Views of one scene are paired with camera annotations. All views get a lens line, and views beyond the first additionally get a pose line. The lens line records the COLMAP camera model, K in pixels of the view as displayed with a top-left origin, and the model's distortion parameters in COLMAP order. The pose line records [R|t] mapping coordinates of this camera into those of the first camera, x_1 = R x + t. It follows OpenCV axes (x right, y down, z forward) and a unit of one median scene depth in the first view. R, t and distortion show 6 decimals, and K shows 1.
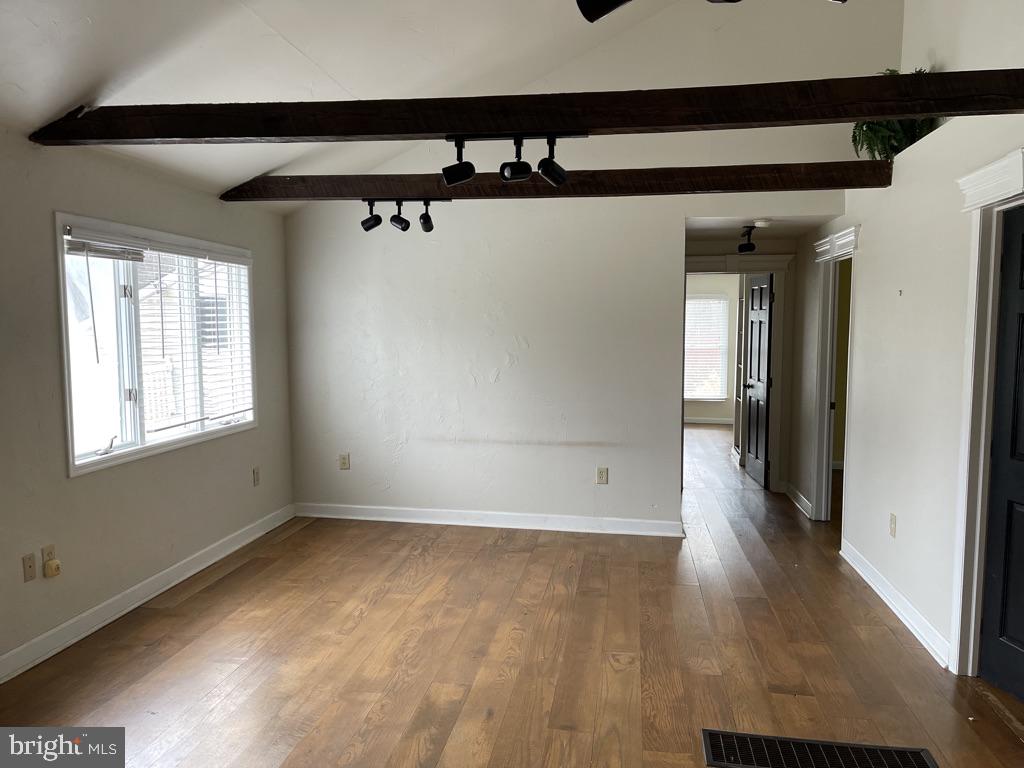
lens RADIAL K [[775.6, 0, 513.8], [0, 775.6, 387.6], [0, 0, 1]] dist [0.053953, -0.070016]
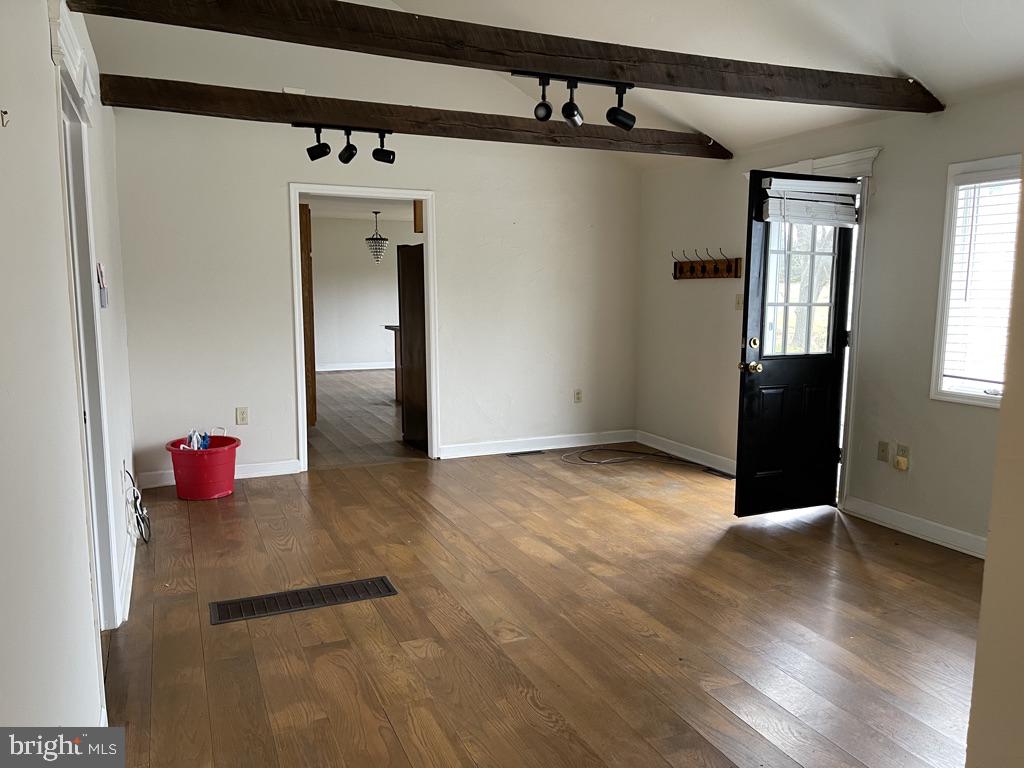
lens RADIAL K [[775.6, 0, 513.3], [0, 775.6, 385.5], [0, 0, 1]] dist [0.053953, -0.070016]
pose [[-0.843682, 0.066155, -0.532751, 0.636437], [-0.044405, 0.980378, 0.192060, -0.110259], [0.535003, 0.185695, -0.824190, 1.814670]]
